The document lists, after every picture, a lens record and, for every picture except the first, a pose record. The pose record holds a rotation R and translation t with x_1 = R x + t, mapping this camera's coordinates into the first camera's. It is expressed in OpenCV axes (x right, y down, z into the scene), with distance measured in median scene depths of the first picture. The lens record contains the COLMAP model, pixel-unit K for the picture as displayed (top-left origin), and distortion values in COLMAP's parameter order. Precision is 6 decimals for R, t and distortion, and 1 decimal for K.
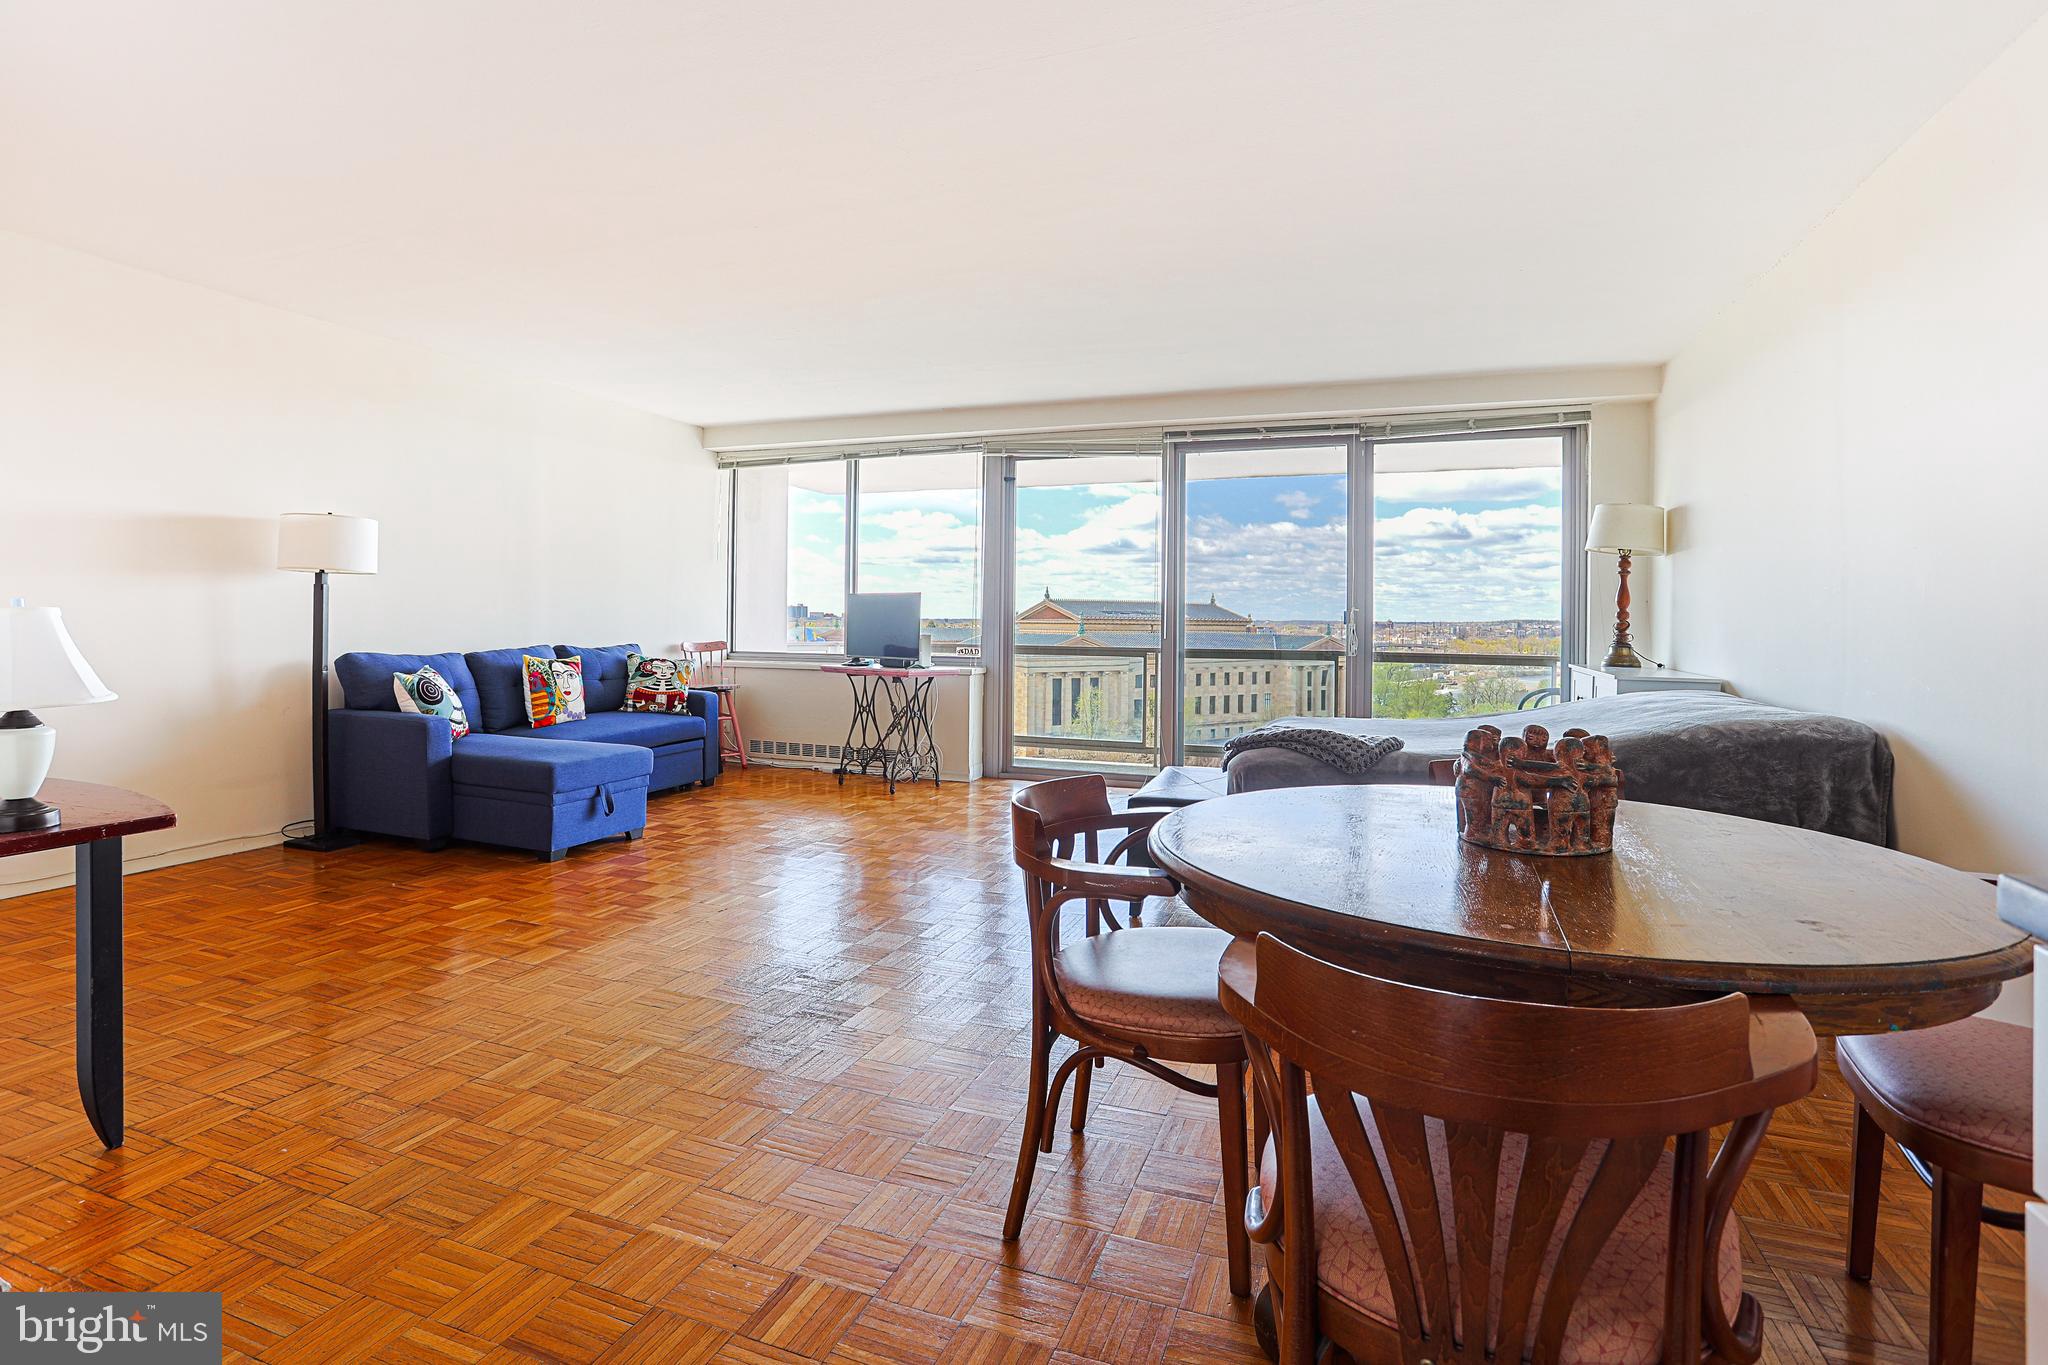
lens RADIAL K [[1006.3, 0, 1025.8], [0, 1006.3, 623.7], [0, 0, 1]] dist [-0.069520, 0.034273]
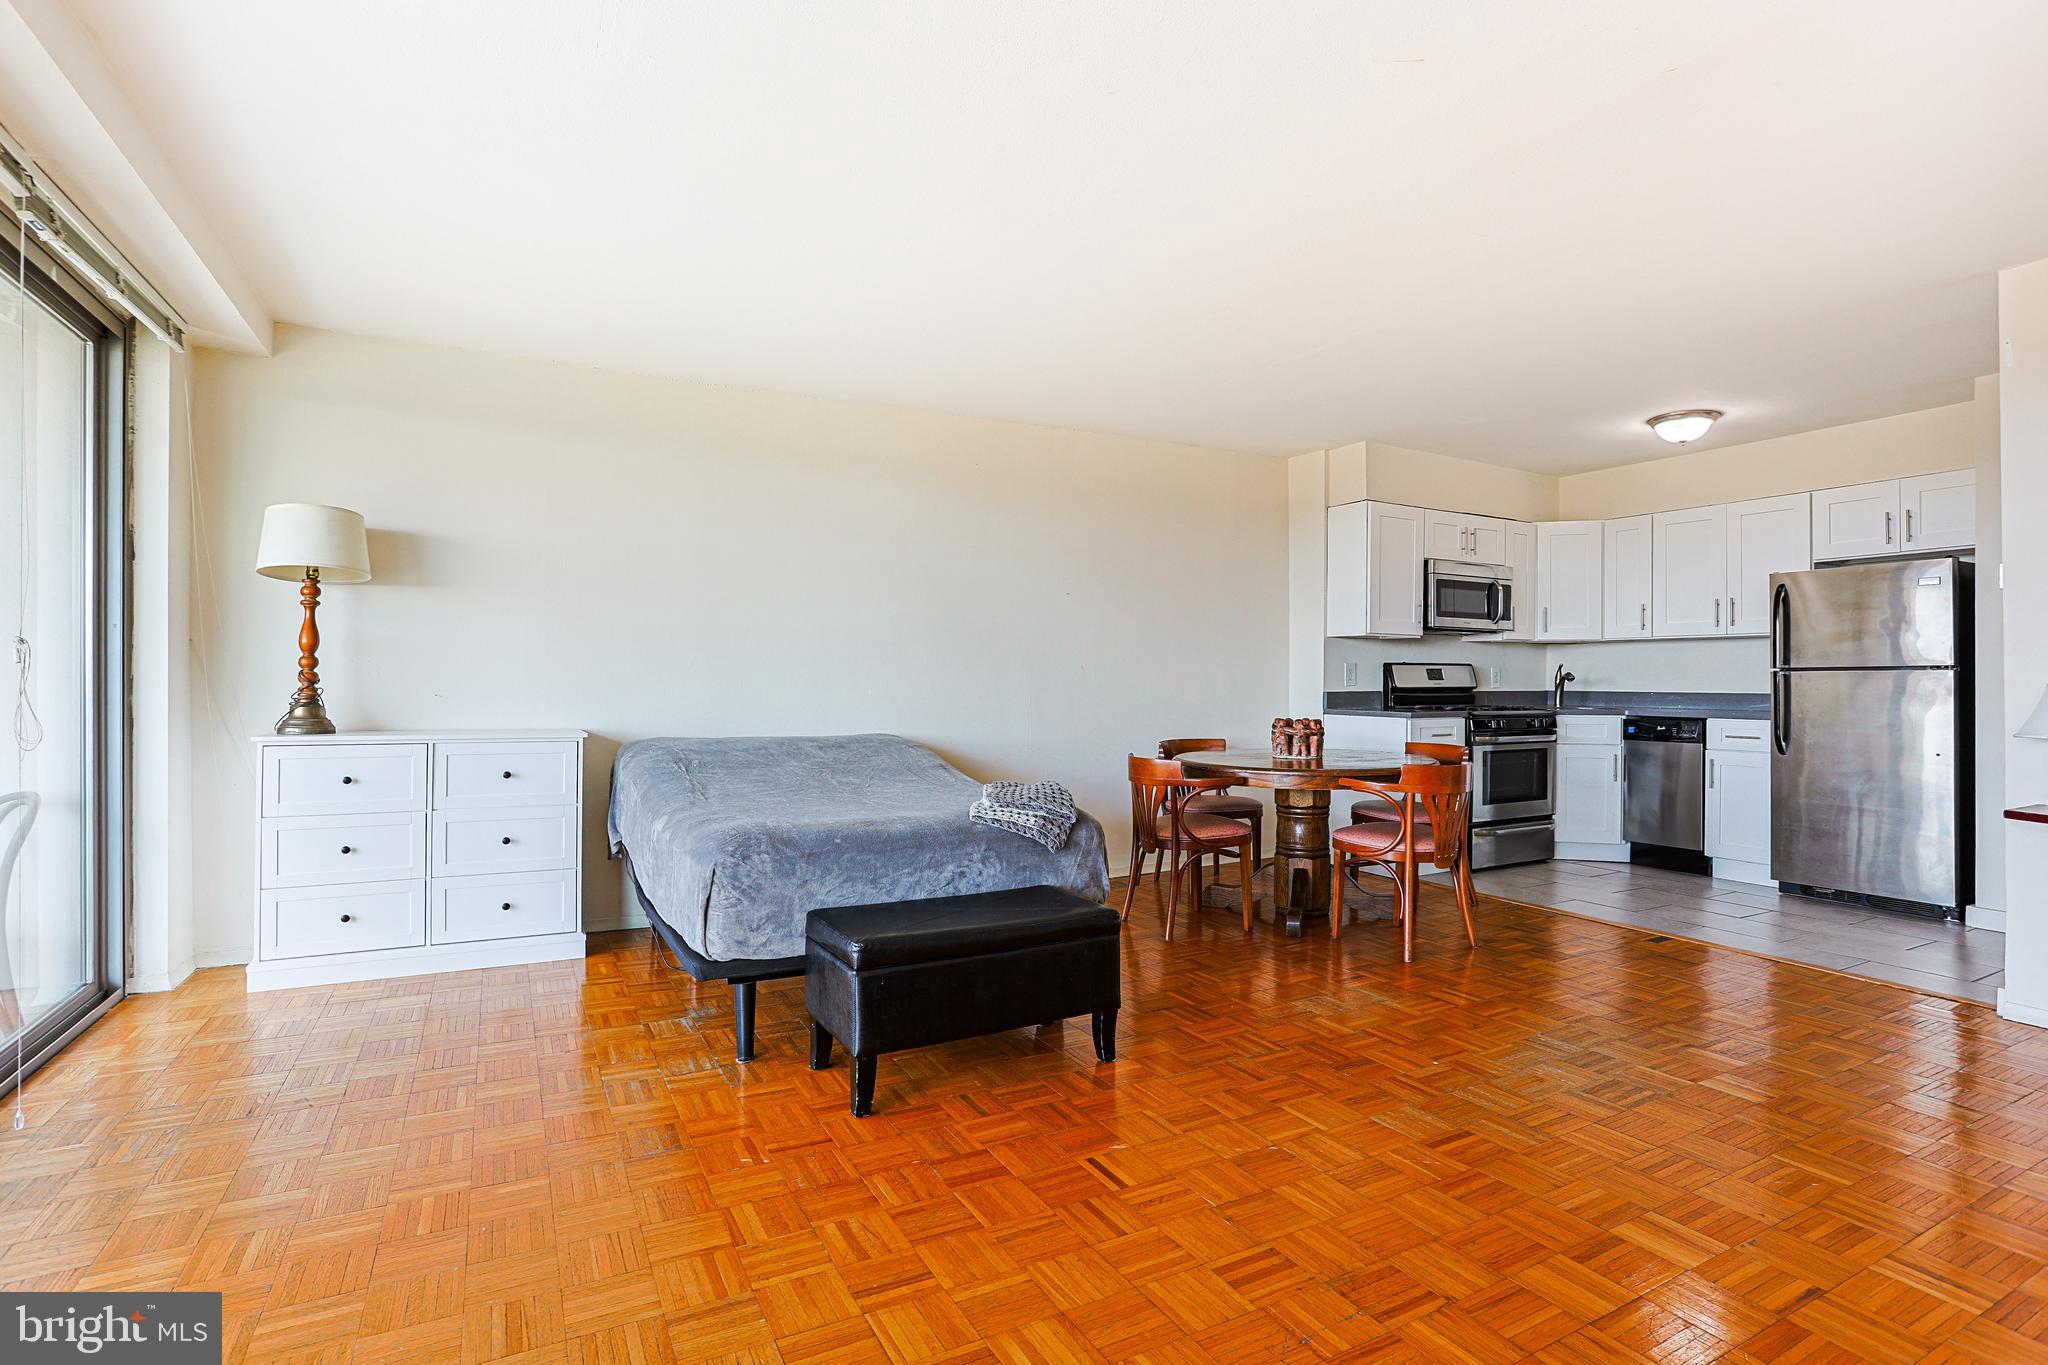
lens RADIAL K [[994.7, 0, 1023.0], [0, 994.7, 673.6], [0, 0, 1]] dist [-0.065226, 0.033087]
pose [[-0.755374, -0.009195, 0.655229, -0.212582], [-0.008048, 0.999956, 0.004755, -0.007399], [-0.655245, -0.001682, -0.755415, 0.982426]]
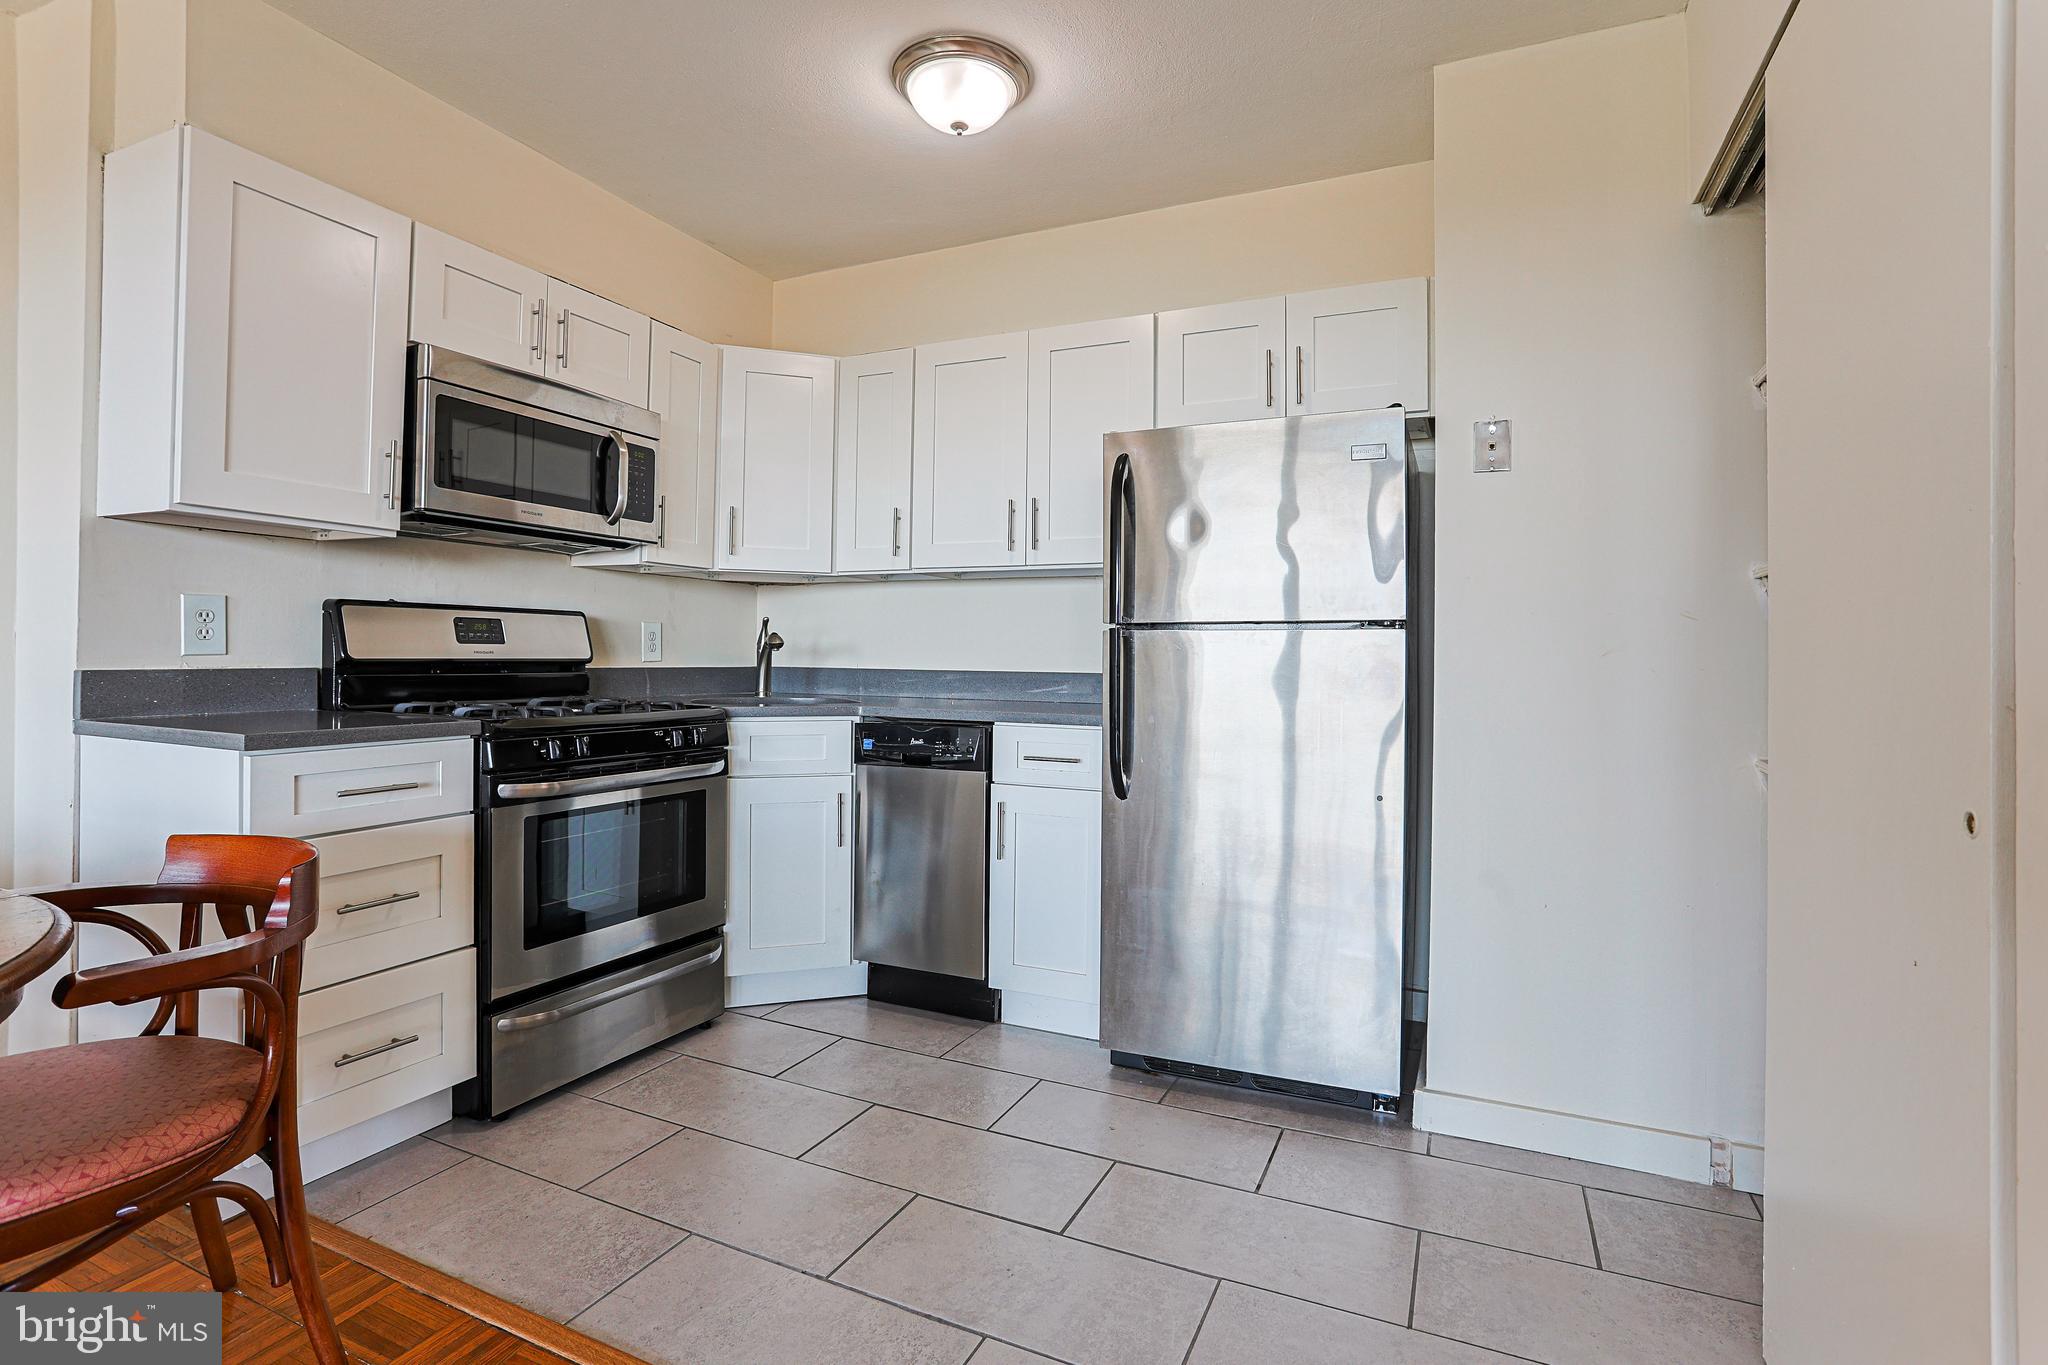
lens RADIAL K [[997.3, 0, 1016.6], [0, 997.3, 653.8], [0, 0, 1]] dist [-0.045474, 0.000162]
pose [[-0.996720, -0.020100, 0.078390, -0.151986], [-0.019918, 0.999797, 0.003106, -0.001118], [-0.078437, 0.001534, -0.996918, 0.382777]]
